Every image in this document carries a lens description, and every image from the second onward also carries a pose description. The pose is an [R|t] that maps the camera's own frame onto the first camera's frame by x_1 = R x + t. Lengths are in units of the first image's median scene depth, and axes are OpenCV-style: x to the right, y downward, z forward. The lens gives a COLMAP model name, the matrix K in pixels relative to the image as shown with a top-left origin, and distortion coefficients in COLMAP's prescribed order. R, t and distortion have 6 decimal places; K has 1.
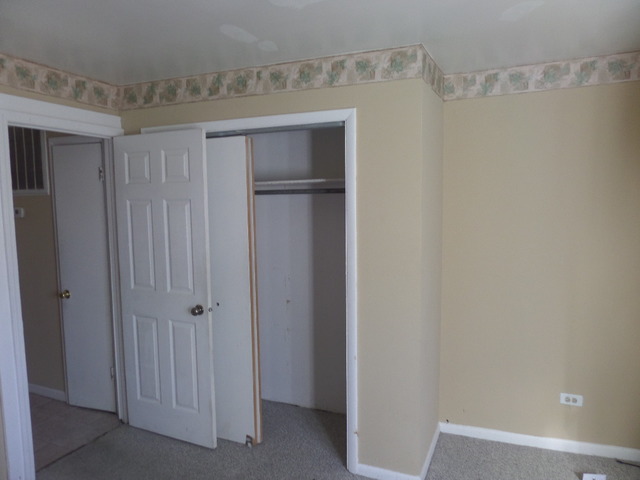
lens RADIAL K [[463.4, 0, 319.0], [0, 463.4, 239.7], [0, 0, 1]] dist [-0.026556, 0.008471]
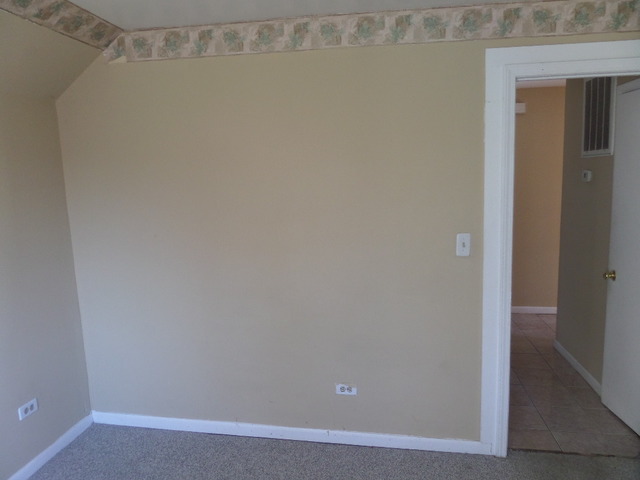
lens RADIAL K [[463.4, 0, 319.4], [0, 463.4, 241.4], [0, 0, 1]] dist [-0.026556, 0.008471]
pose [[0.239634, 0.147261, -0.959630, 0.151096], [-0.059513, 0.988799, 0.136876, -0.033167], [0.969037, 0.024310, 0.245714, 0.372711]]
